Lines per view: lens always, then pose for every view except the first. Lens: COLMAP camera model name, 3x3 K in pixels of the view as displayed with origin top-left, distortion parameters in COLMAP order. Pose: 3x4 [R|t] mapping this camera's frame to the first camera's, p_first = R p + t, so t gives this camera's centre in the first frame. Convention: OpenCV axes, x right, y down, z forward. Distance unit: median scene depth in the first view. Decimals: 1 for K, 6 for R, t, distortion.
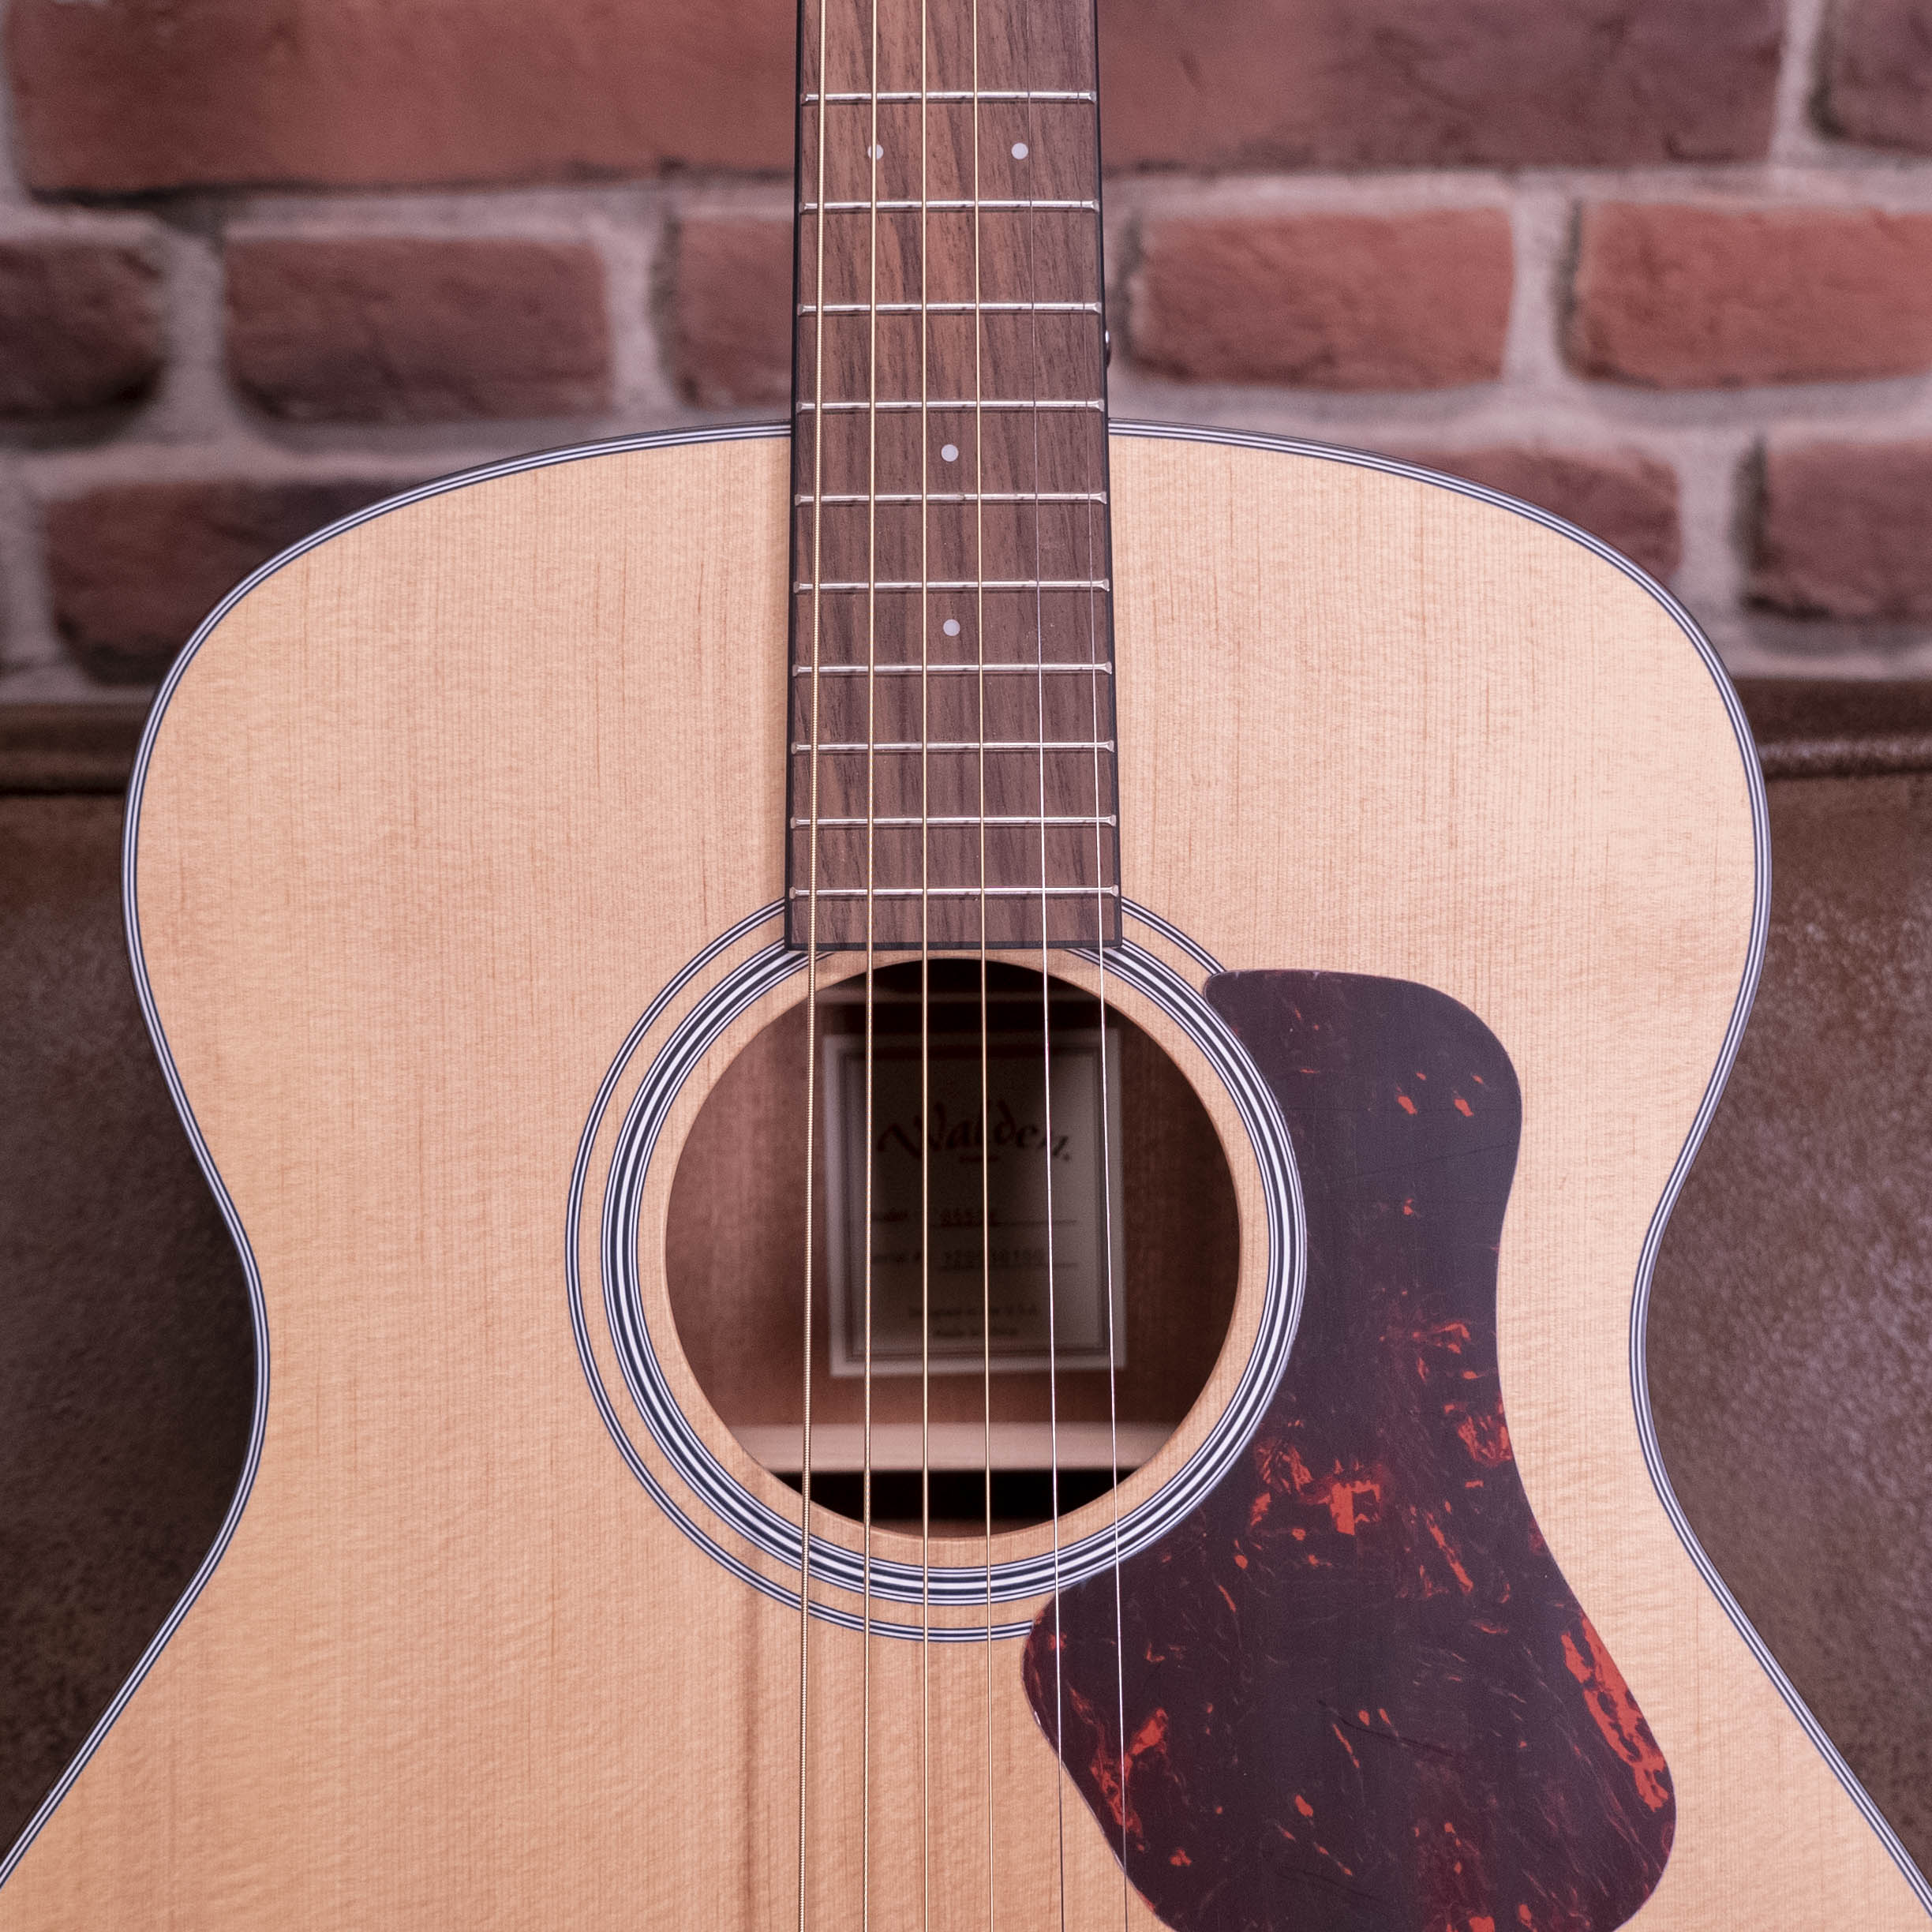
lens RADIAL K [[3130.1, 0, 969.5], [0, 3130.1, 965.9], [0, 0, 1]] dist [-0.022256, 0.000000]
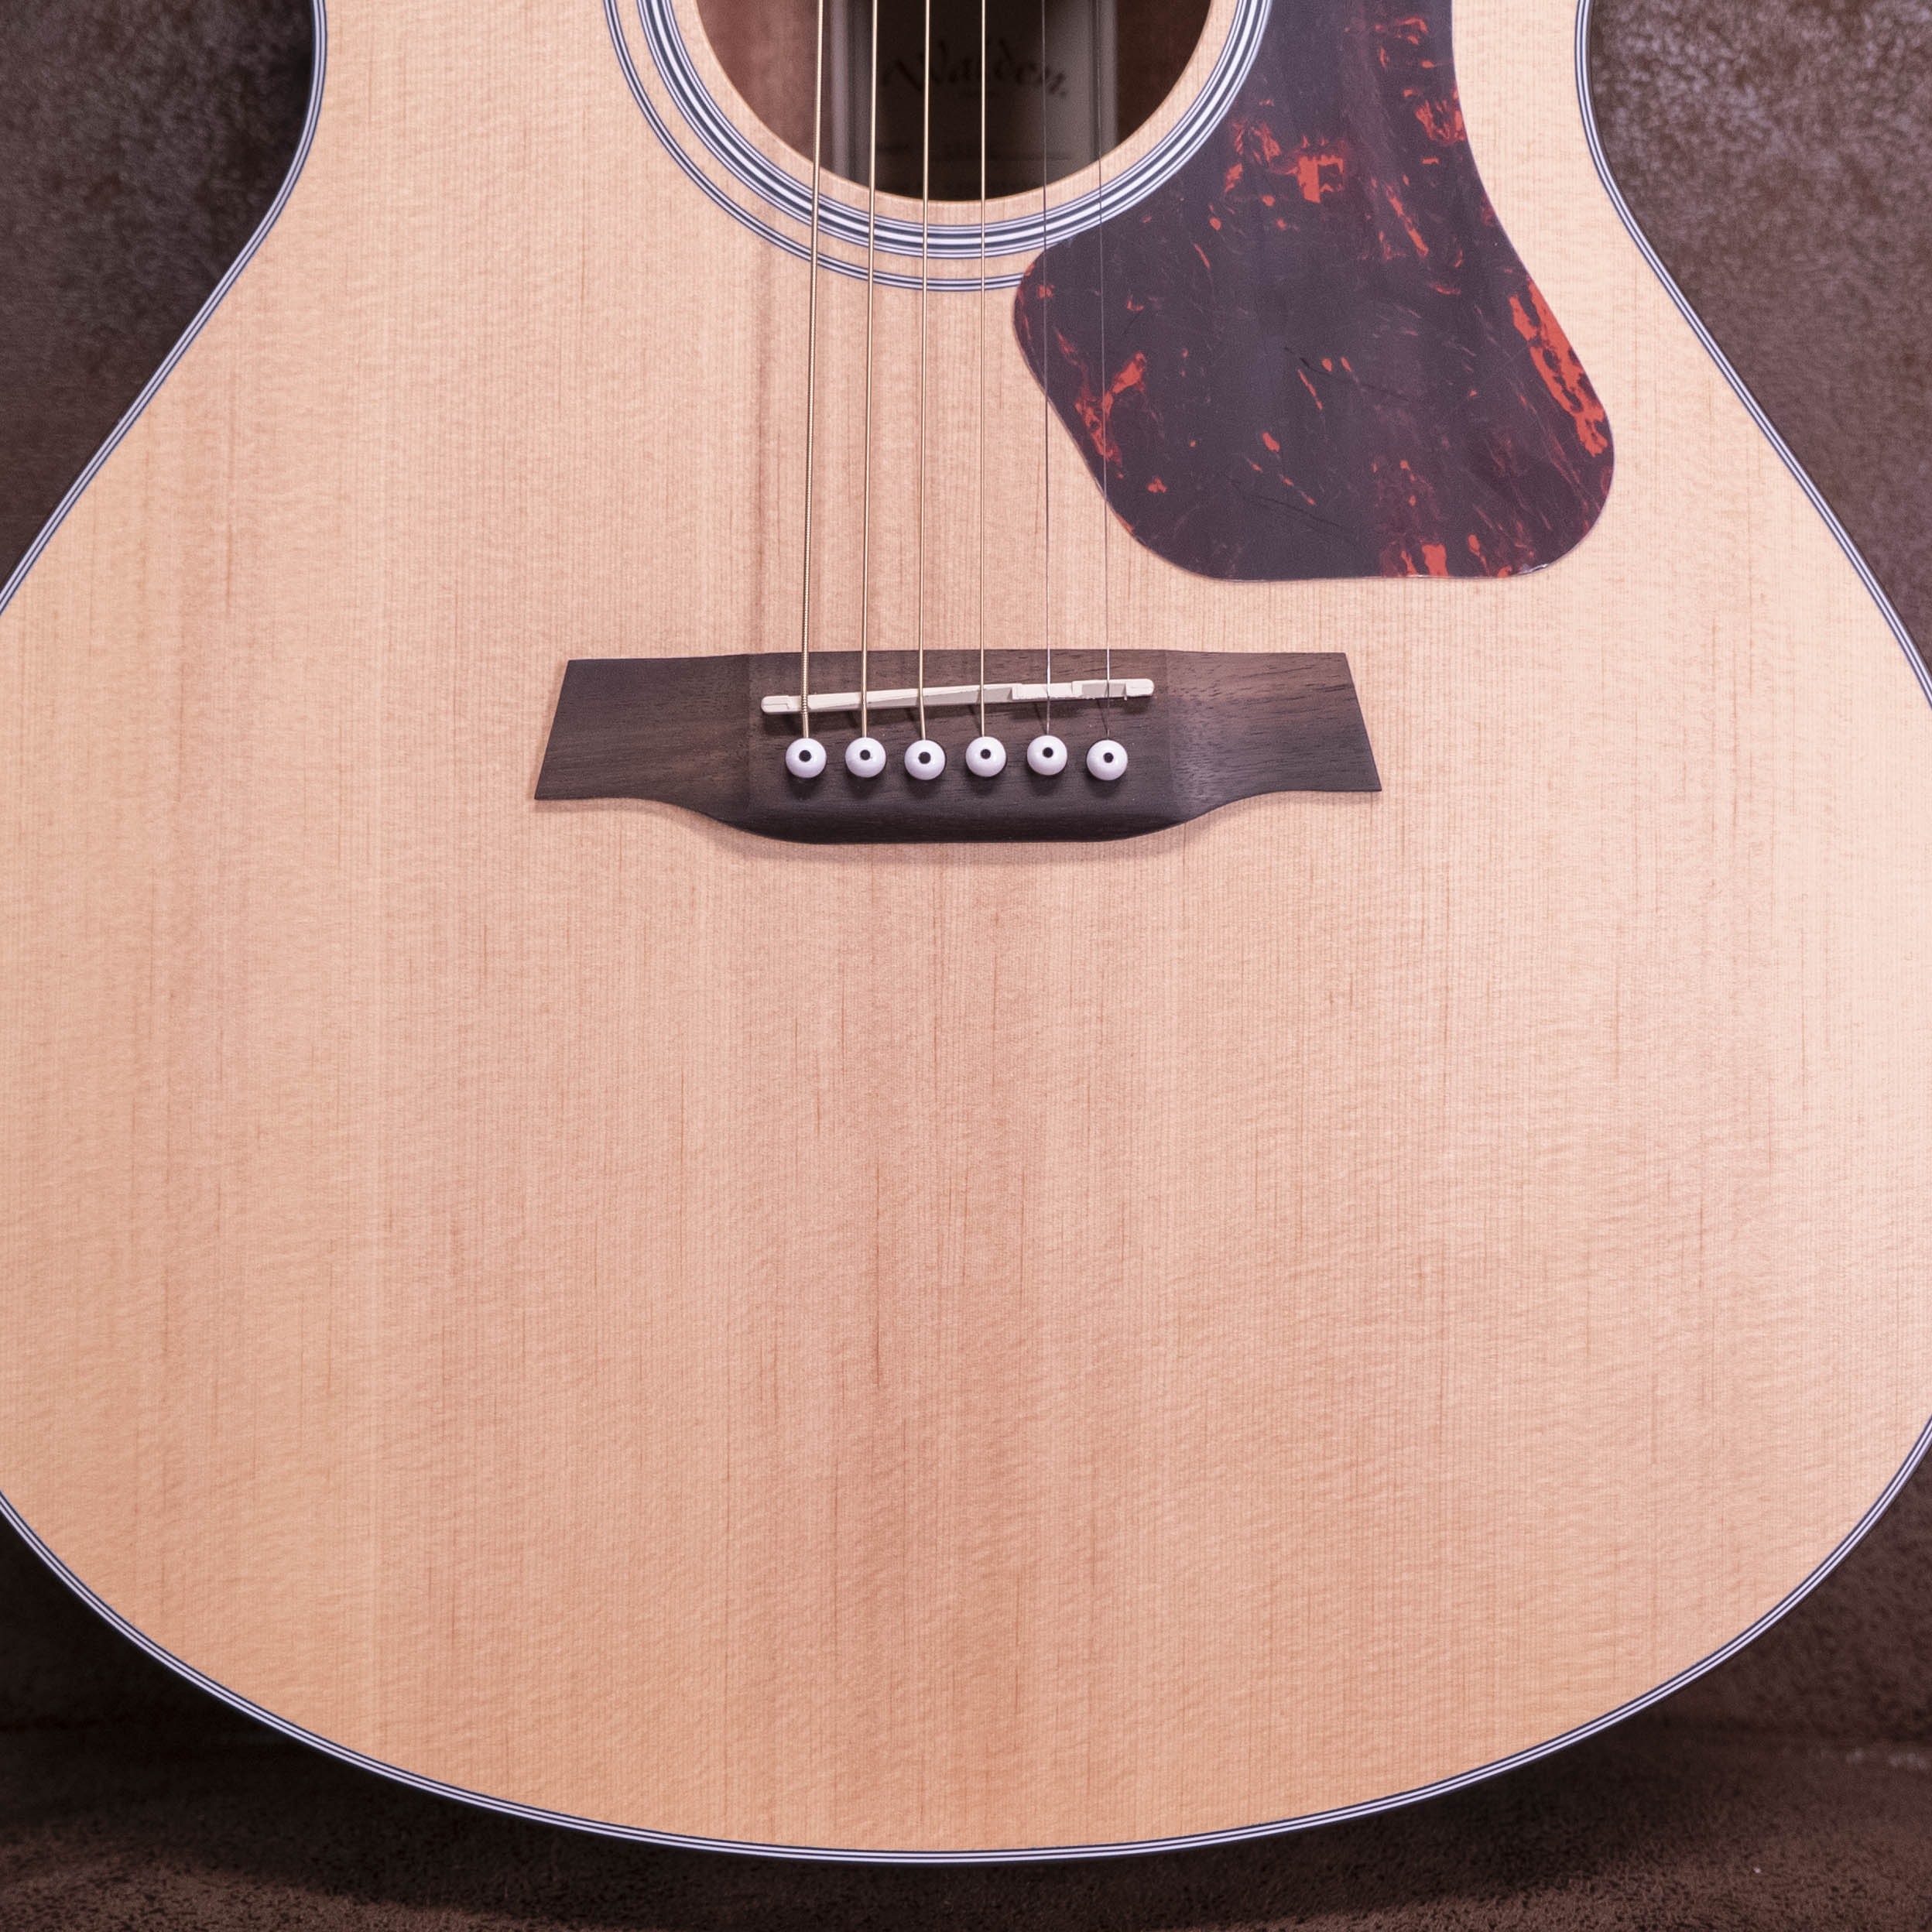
lens RADIAL K [[3626.8, 0, 949.7], [0, 3626.8, 965.9], [0, 0, 1]] dist [-0.032393, 0.000000]
pose [[0.999915, 0.010793, -0.007350, 0.006477], [-0.010893, 0.999846, -0.013765, 0.466760], [0.007201, 0.013844, 0.999878, -0.257319]]
